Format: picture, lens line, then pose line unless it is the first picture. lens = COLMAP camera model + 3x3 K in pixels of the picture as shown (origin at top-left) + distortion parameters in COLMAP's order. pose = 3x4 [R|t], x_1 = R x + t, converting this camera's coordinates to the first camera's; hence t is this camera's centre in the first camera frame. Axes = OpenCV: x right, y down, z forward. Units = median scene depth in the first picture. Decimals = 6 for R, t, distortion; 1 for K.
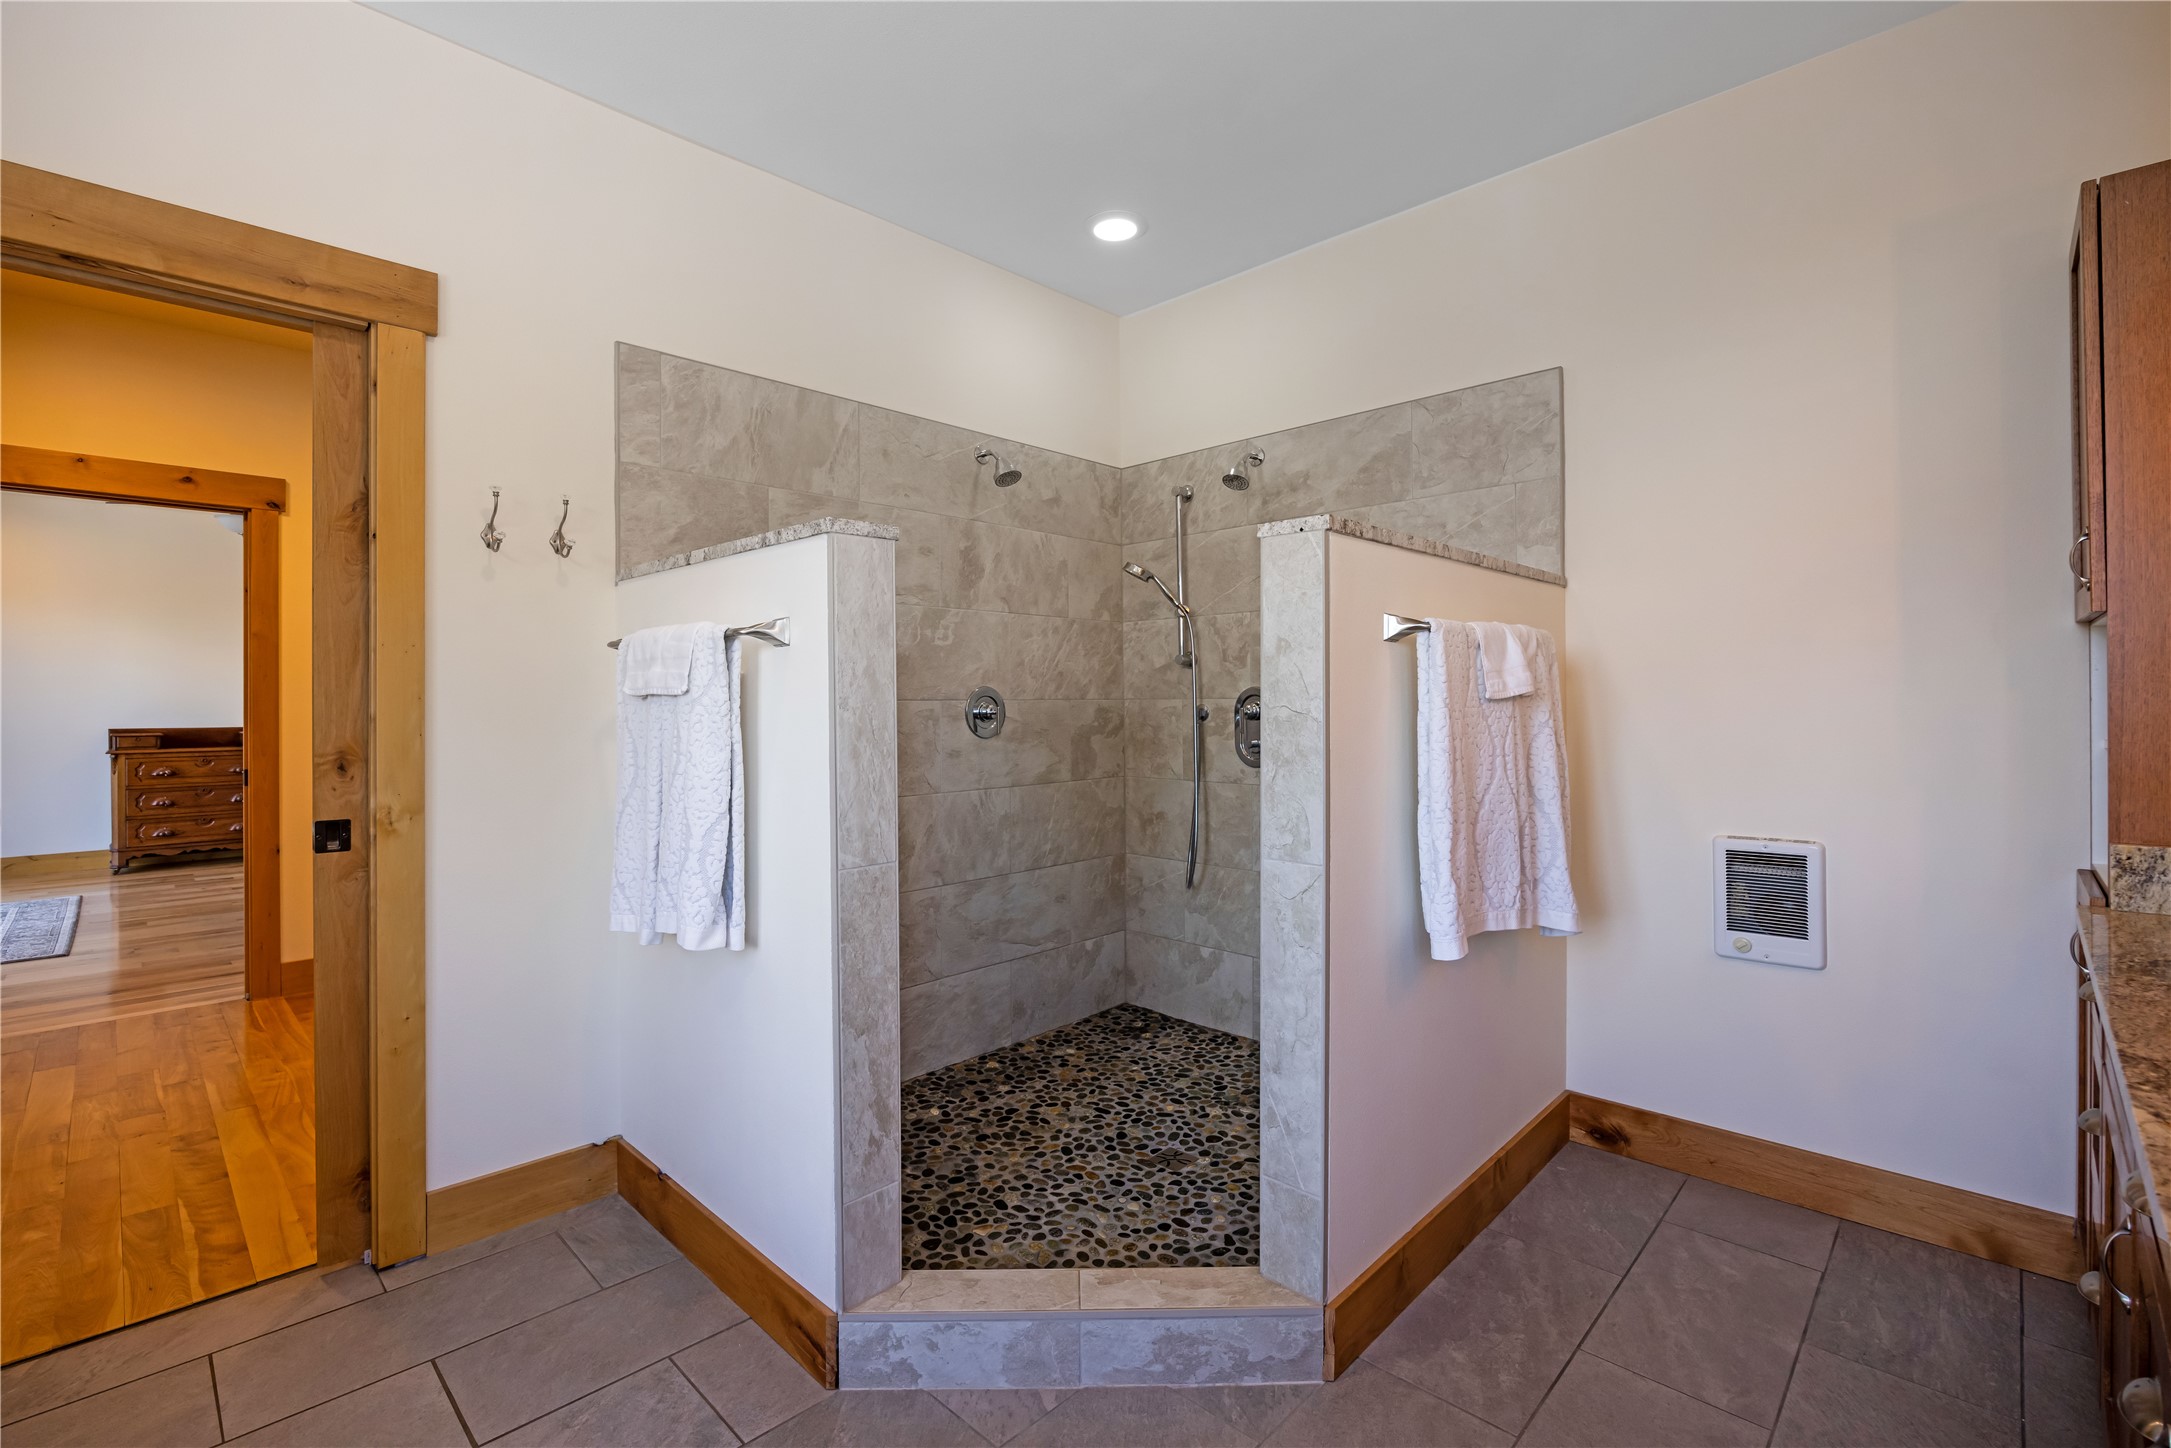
lens RADIAL K [[968.3, 0, 1074.2], [0, 968.3, 706.5], [0, 0, 1]] dist [-0.011377, 0.000377]
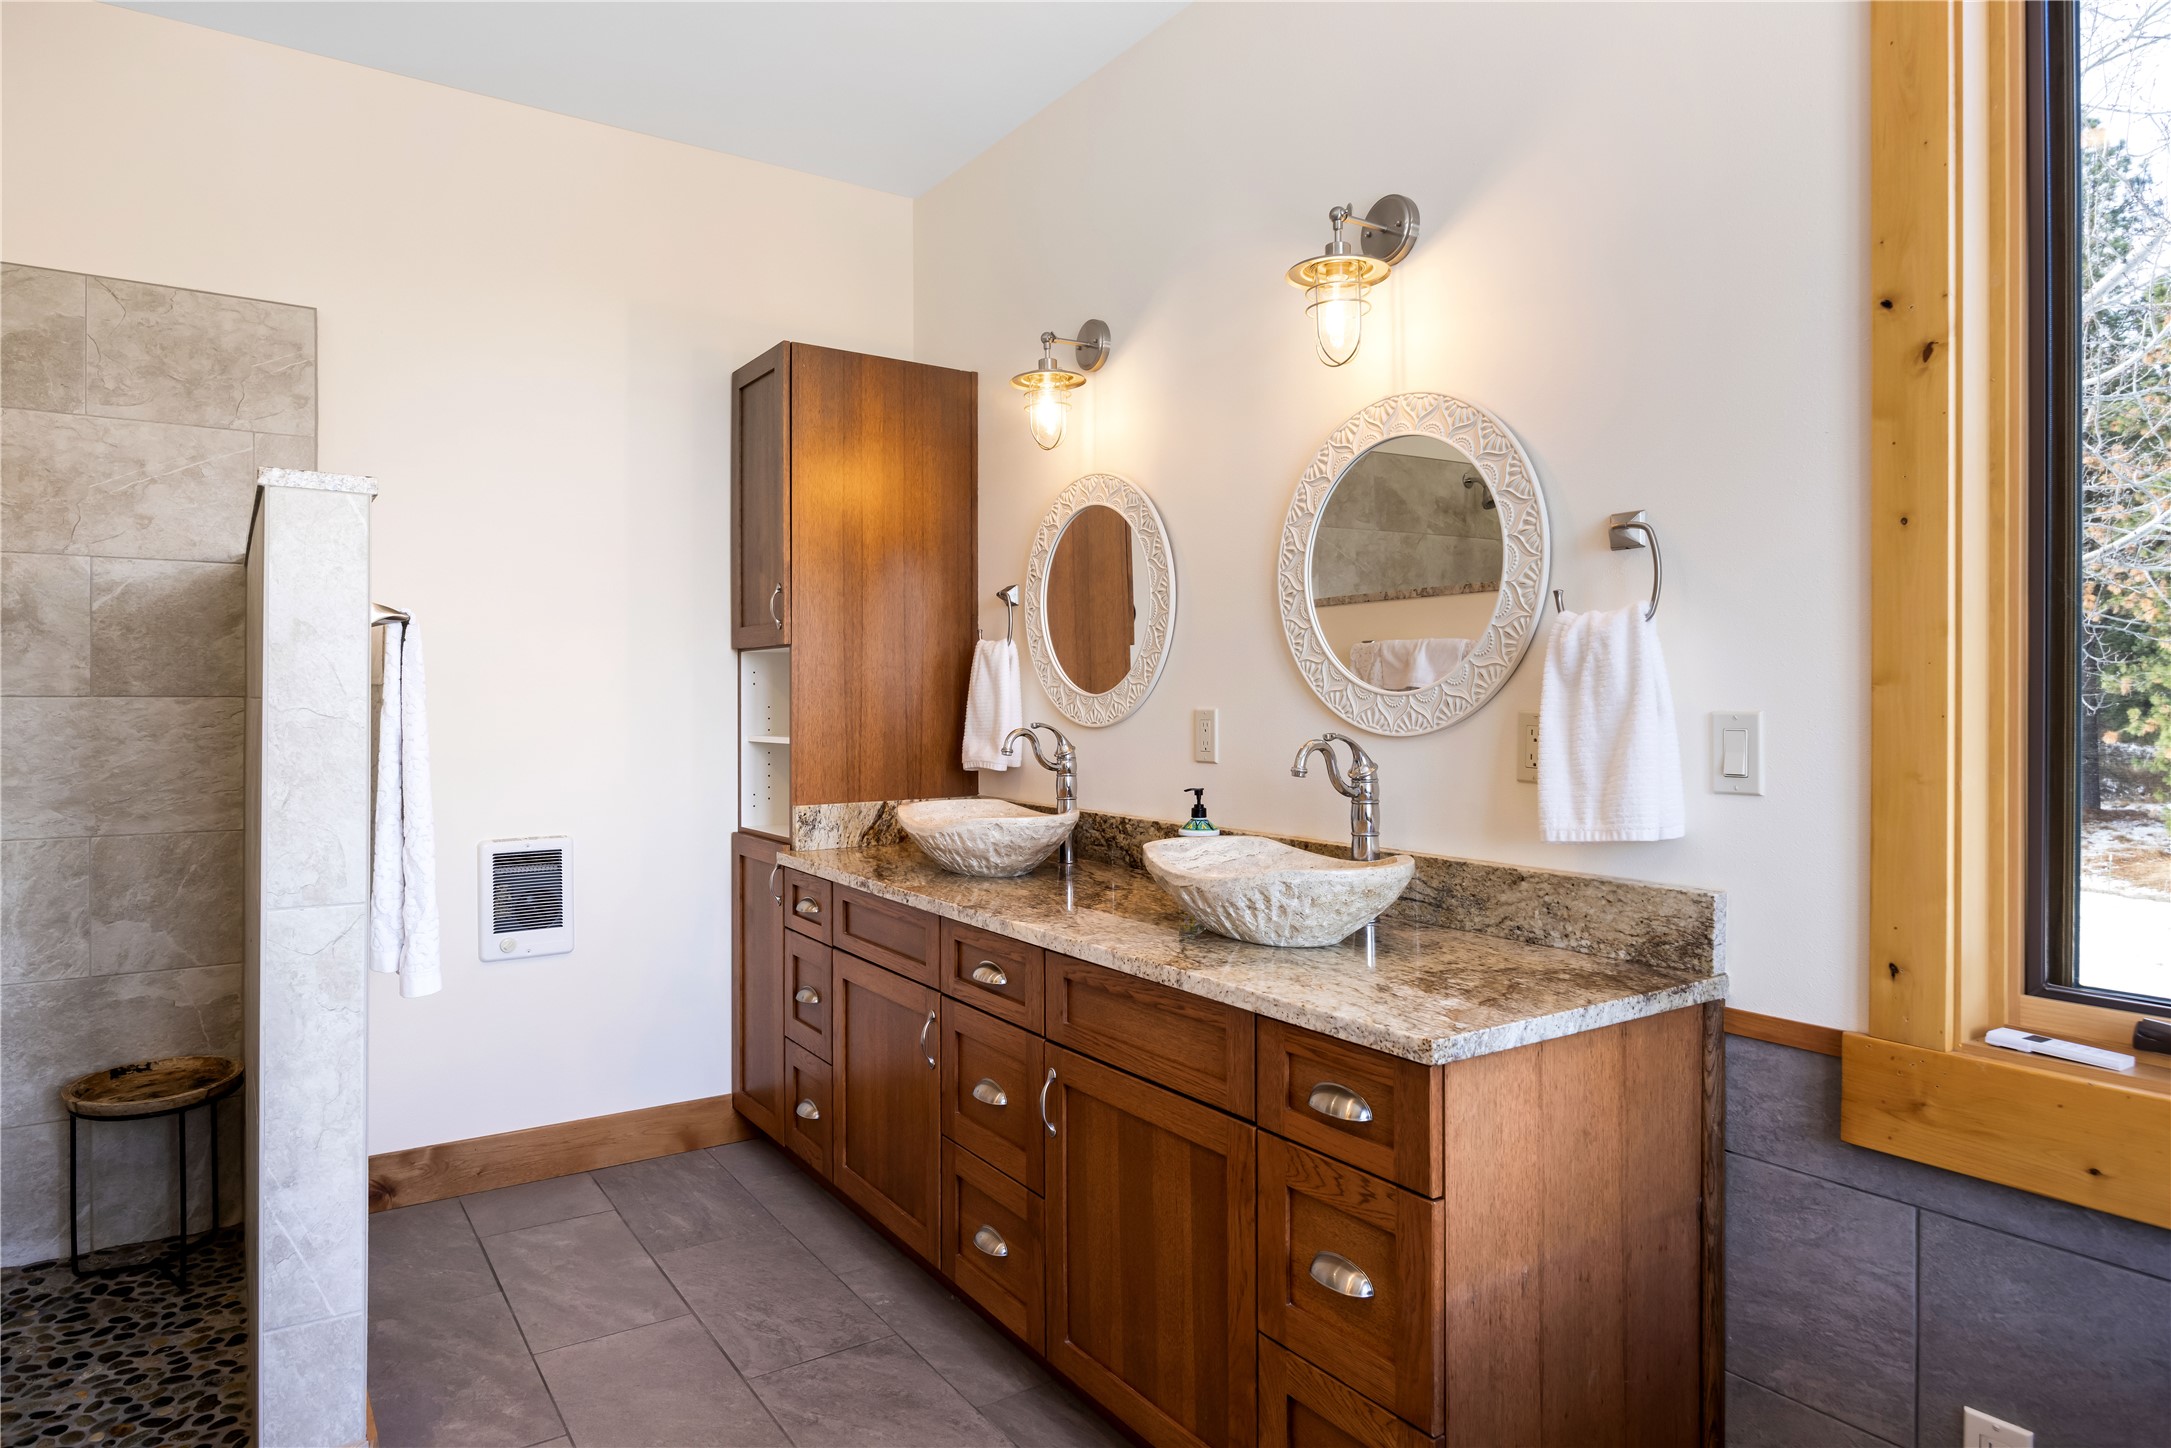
lens RADIAL K [[1274.9, 0, 1071.2], [0, 1274.9, 709.5], [0, 0, 1]] dist [-0.003382, 0.000536]
pose [[0.200539, 0.002516, 0.979682, -0.570031], [0.002033, 0.999993, -0.002984, 0.004105], [-0.979684, 0.002590, 0.200533, 0.162179]]
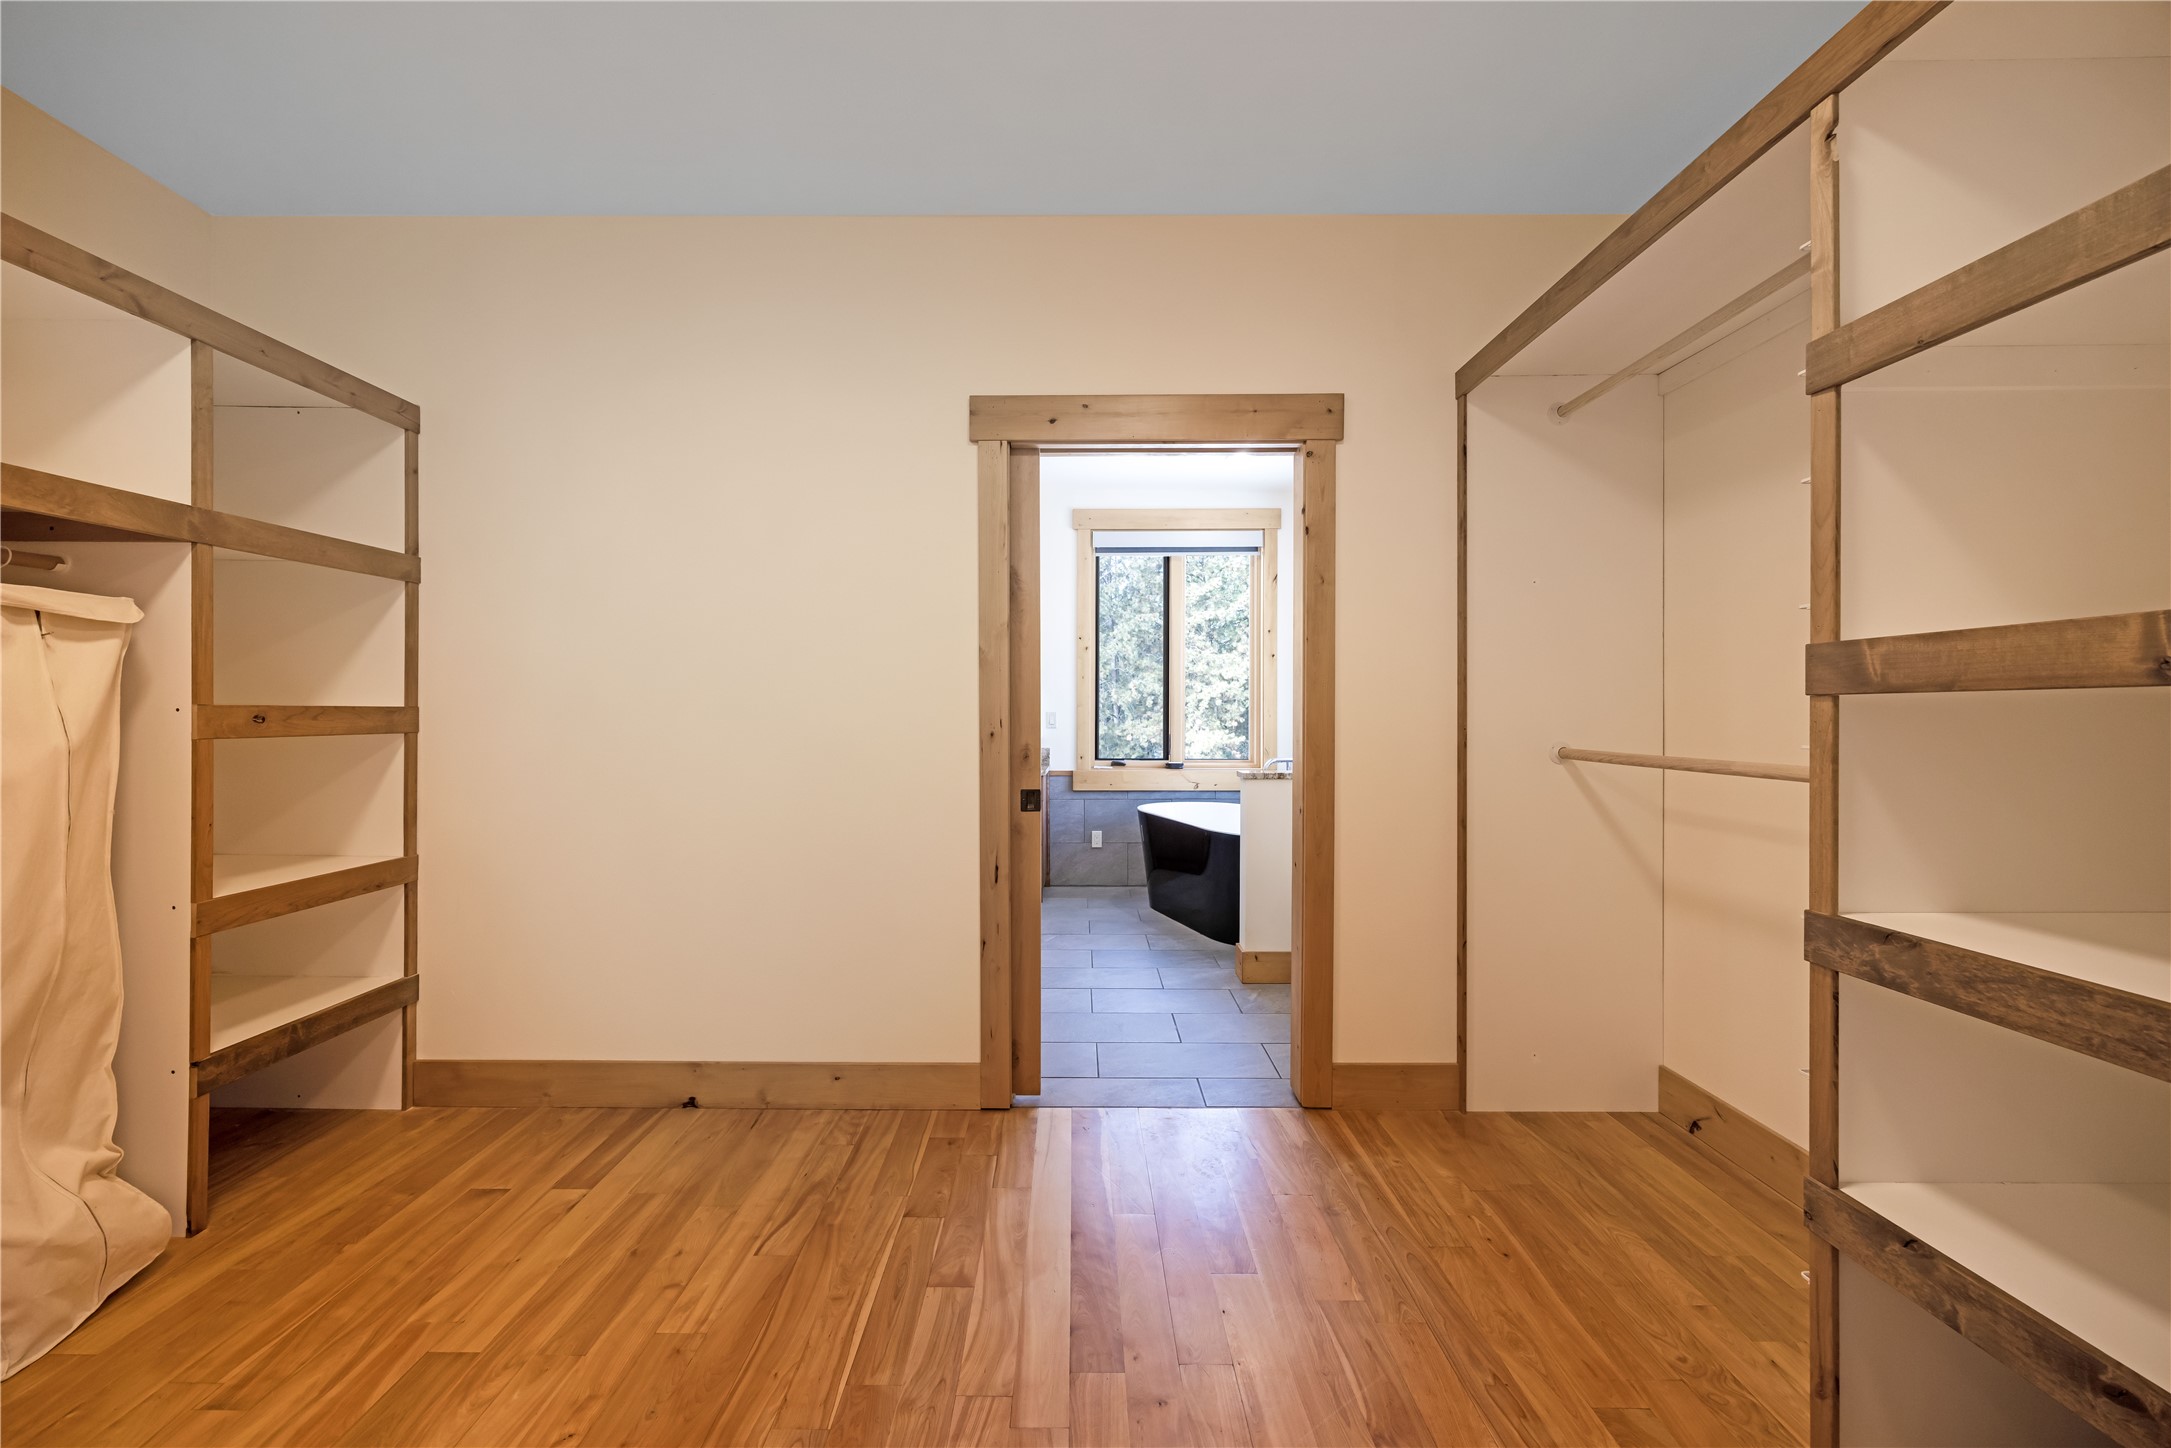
lens RADIAL K [[872.6, 0, 1076.9], [0, 872.6, 709.8], [0, 0, 1]] dist [0.000615, 0.000001]
pose [[-0.706863, 0.006274, 0.707322, -1.773071], [0.006053, 0.999978, -0.002821, 0.007309], [-0.707324, 0.002287, -0.706886, 1.896783]]
